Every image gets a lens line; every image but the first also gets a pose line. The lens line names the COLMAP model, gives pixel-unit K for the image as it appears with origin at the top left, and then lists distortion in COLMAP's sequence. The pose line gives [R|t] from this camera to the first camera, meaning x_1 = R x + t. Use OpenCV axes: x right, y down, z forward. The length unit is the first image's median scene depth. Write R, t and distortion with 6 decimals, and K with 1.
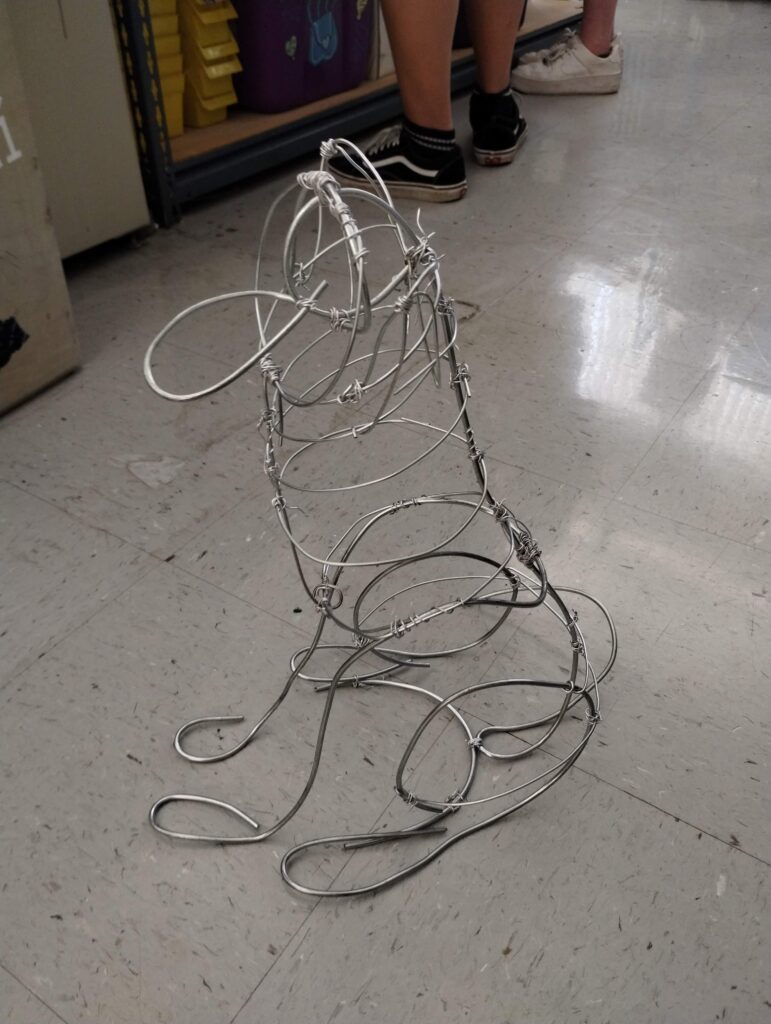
lens RADIAL K [[837.7, 0, 385.6], [0, 837.7, 511.9], [0, 0, 1]] dist [0.014673, -0.019940]
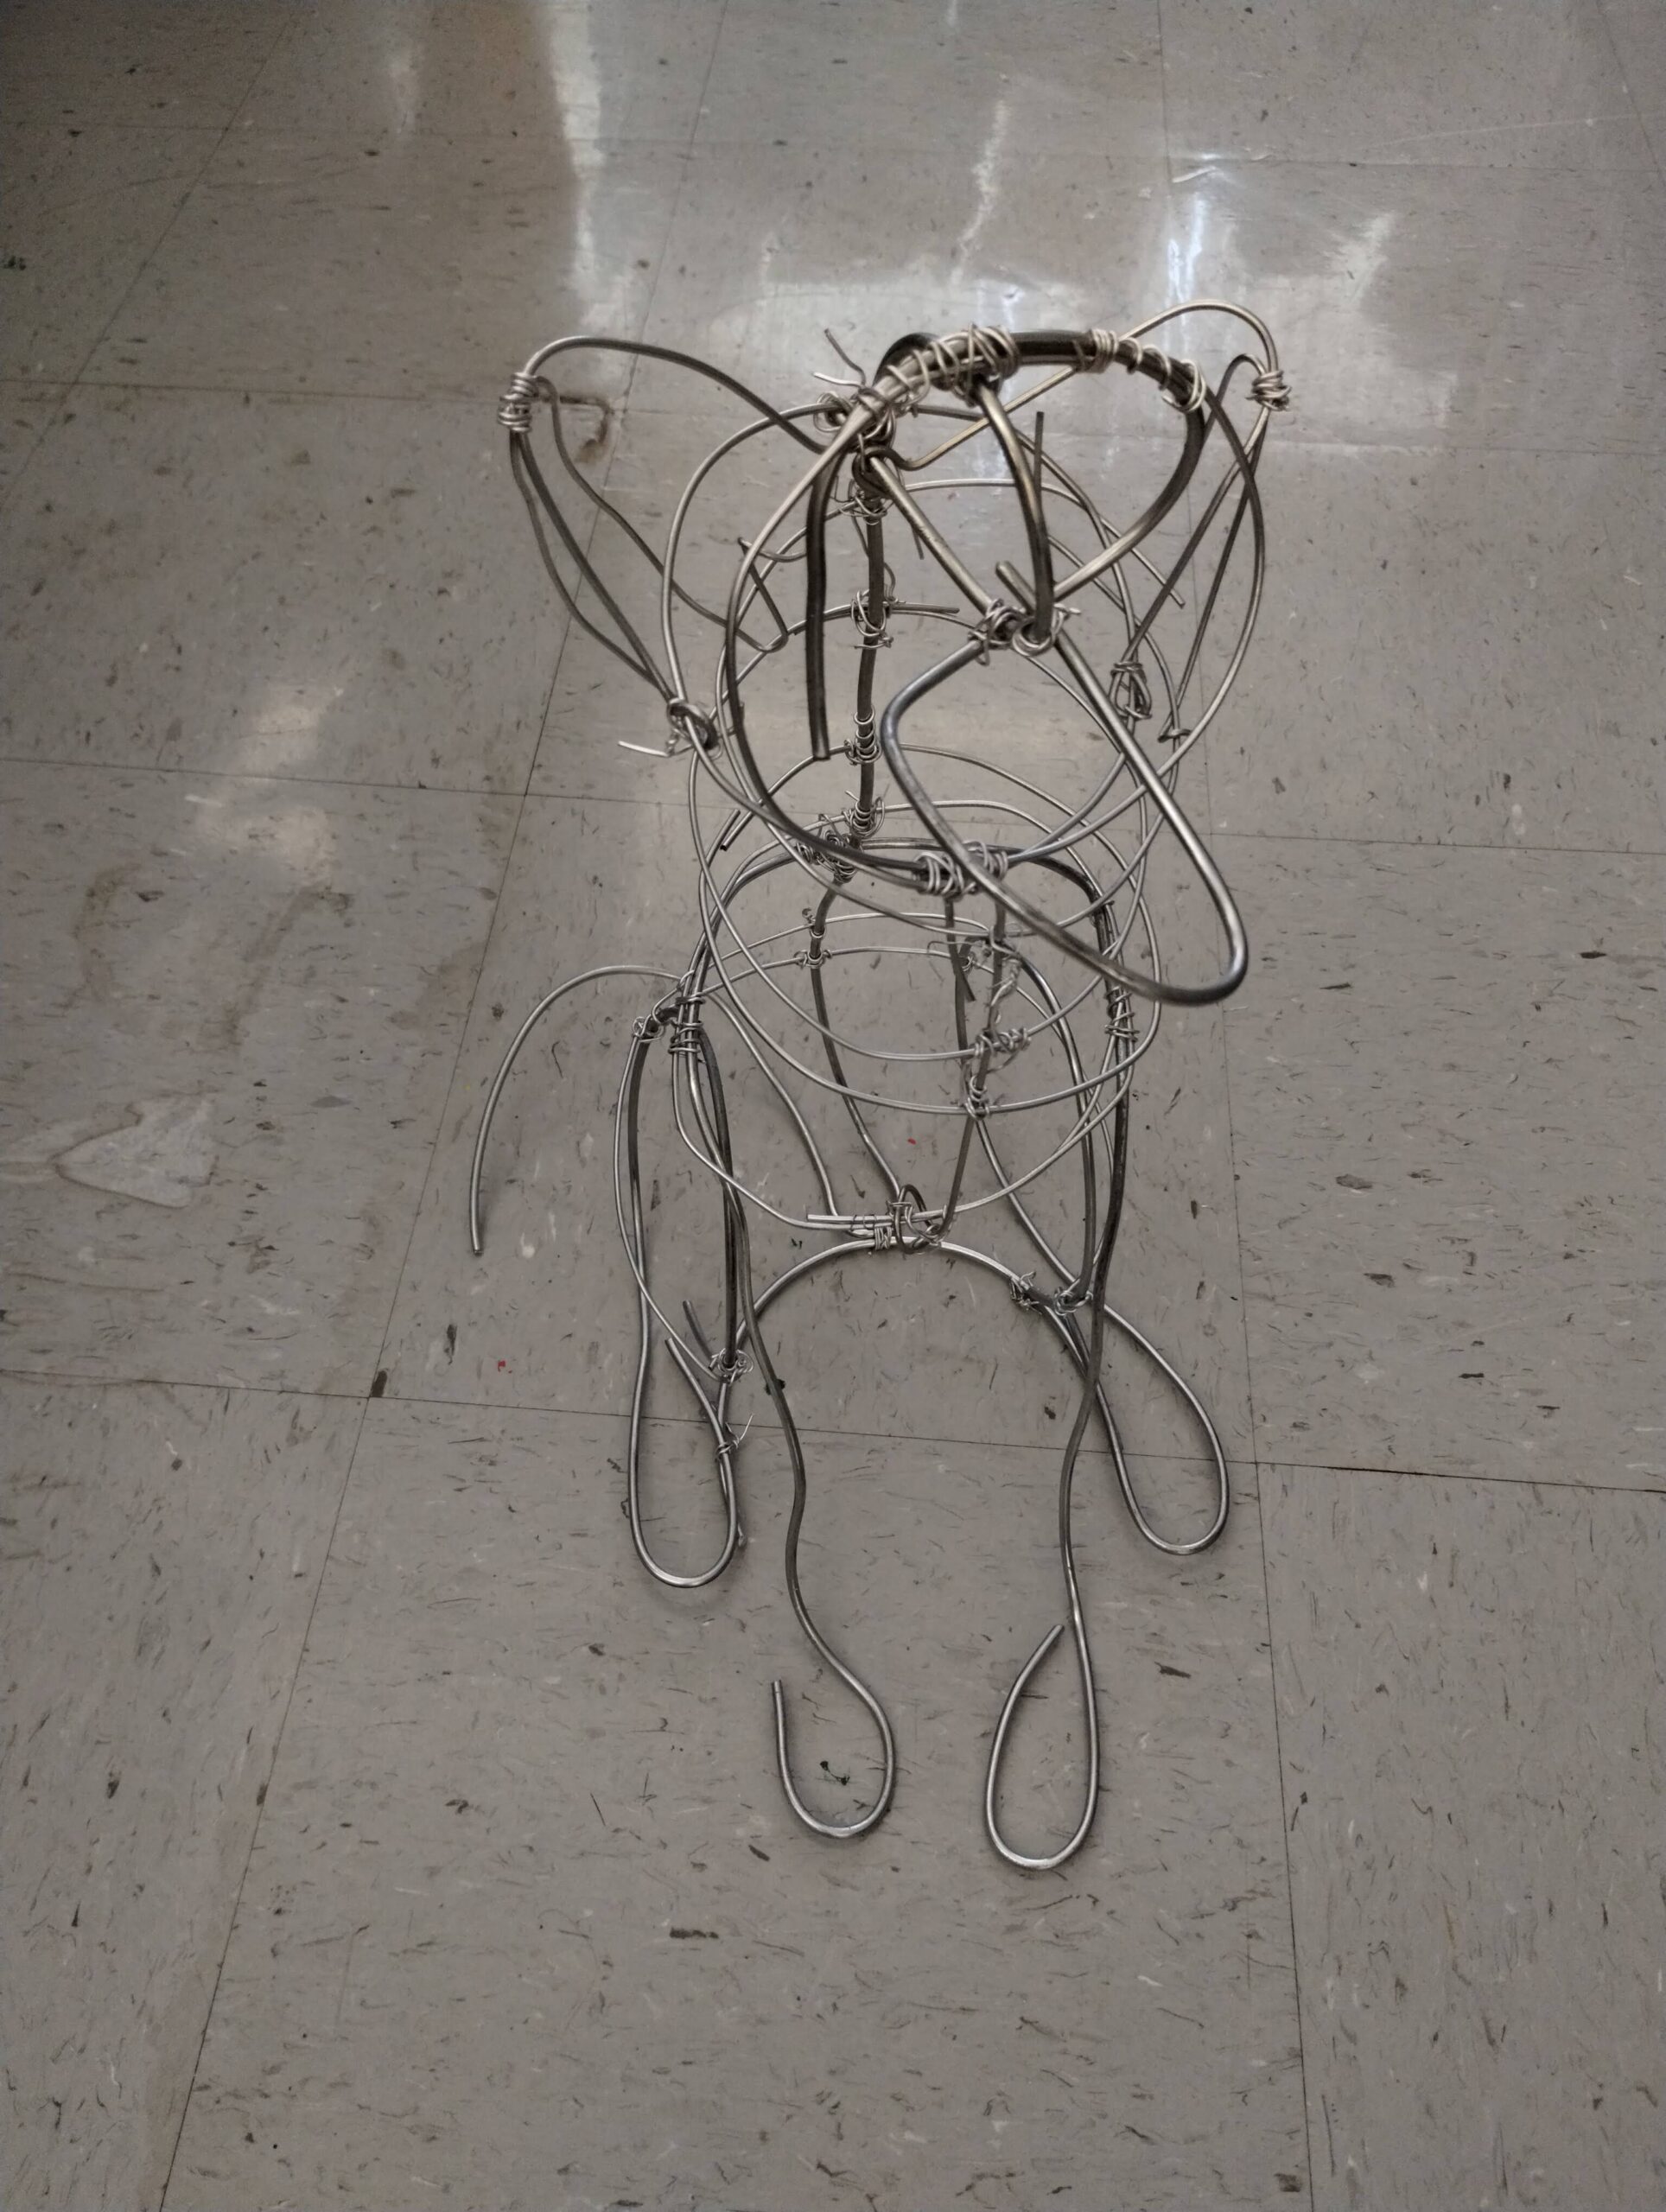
lens RADIAL K [[1809.5, 0, 832.4], [0, 1809.5, 1105.9], [0, 0, 1]] dist [0.014673, -0.019940]
pose [[0.877969, -0.375370, 0.297099, -0.313951], [0.294609, 0.912840, 0.282718, -0.270055], [-0.377328, -0.160690, 0.912032, 0.210968]]
